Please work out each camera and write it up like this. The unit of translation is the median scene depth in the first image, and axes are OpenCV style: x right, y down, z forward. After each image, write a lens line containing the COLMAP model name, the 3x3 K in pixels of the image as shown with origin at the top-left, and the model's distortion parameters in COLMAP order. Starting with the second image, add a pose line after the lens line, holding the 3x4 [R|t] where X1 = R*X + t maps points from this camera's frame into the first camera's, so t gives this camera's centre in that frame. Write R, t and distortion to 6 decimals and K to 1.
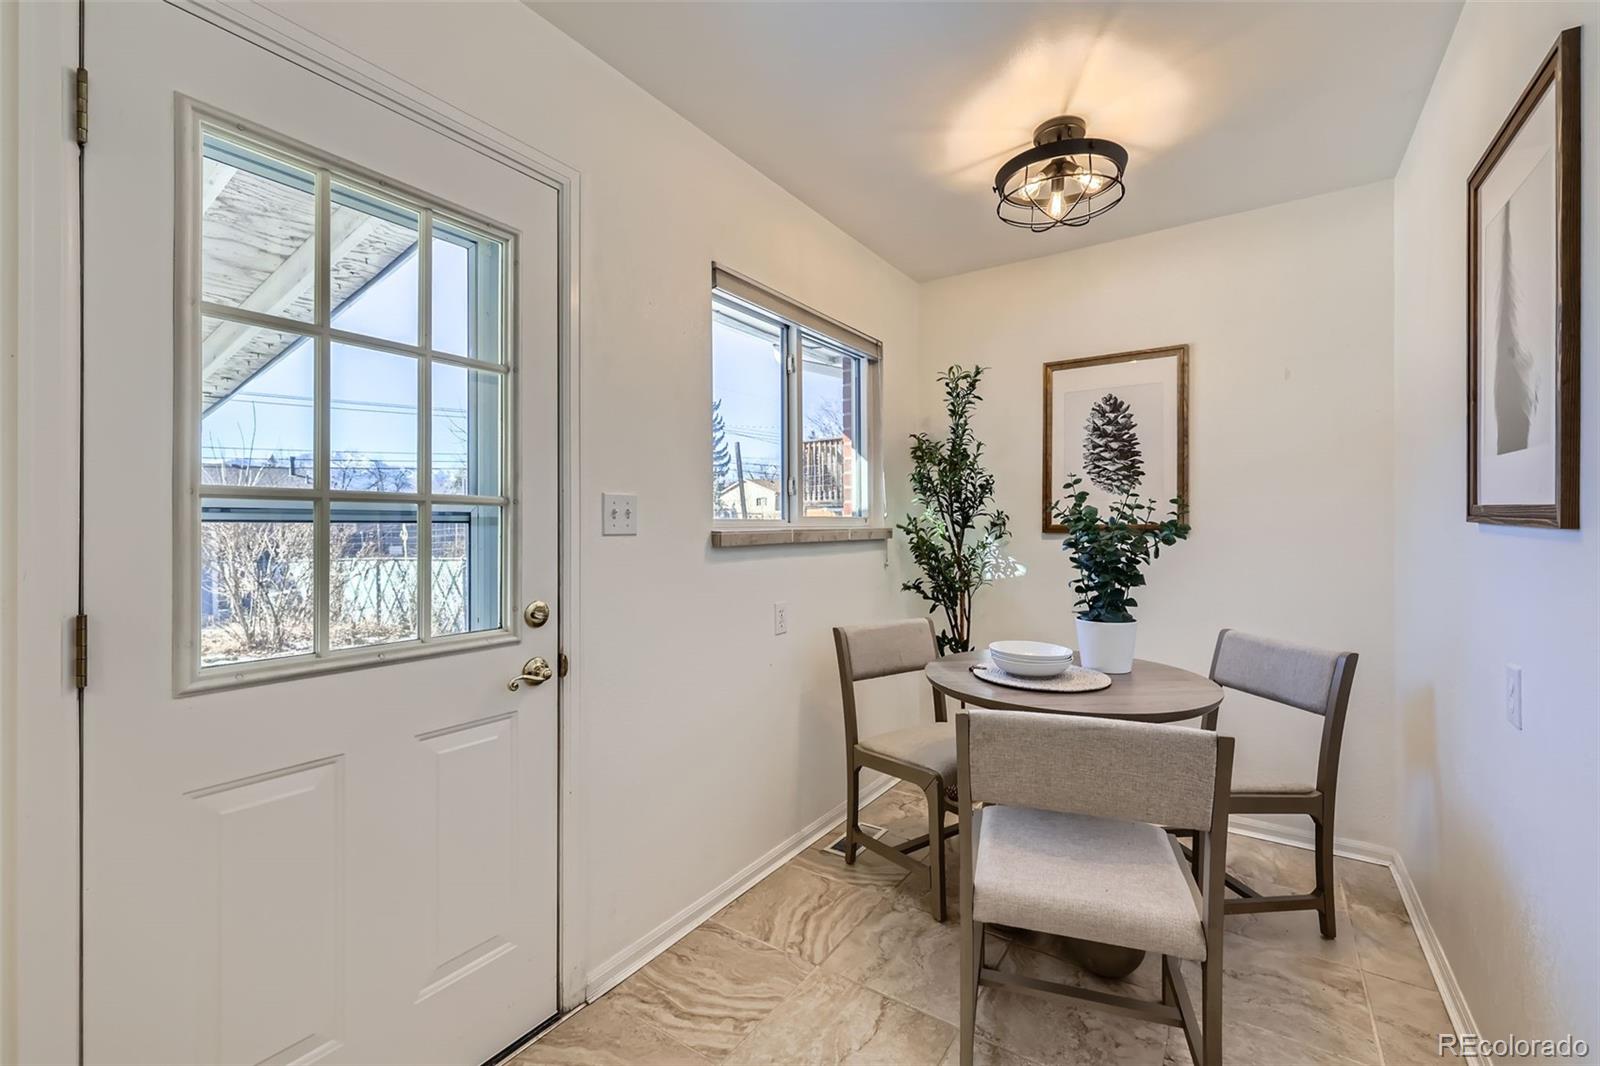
lens RADIAL K [[671.7, 0, 803.8], [0, 671.7, 530.0], [0, 0, 1]] dist [0.002951, -0.000066]
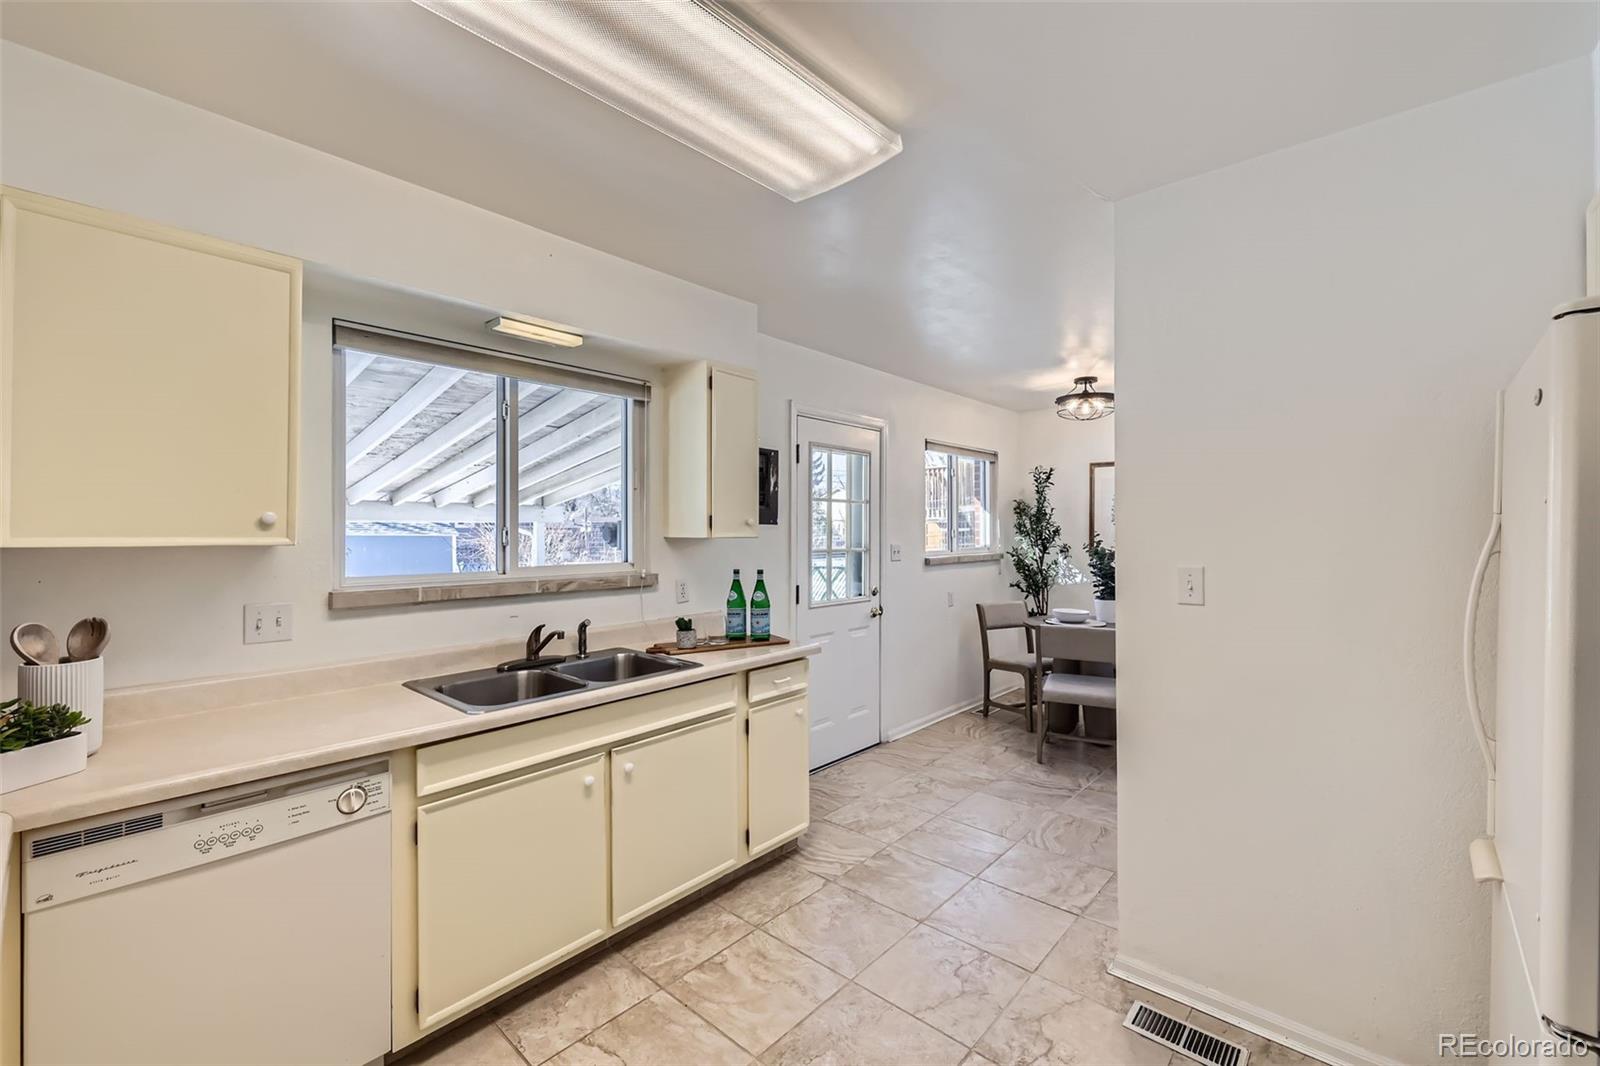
lens RADIAL K [[671.7, 0, 796.1], [0, 671.7, 527.2], [0, 0, 1]] dist [0.002951, -0.000066]
pose [[0.990184, 0.000266, -0.139771, -0.187201], [-0.001858, 0.999935, -0.011263, -0.056574], [0.139759, 0.011412, 0.990120, -0.971052]]
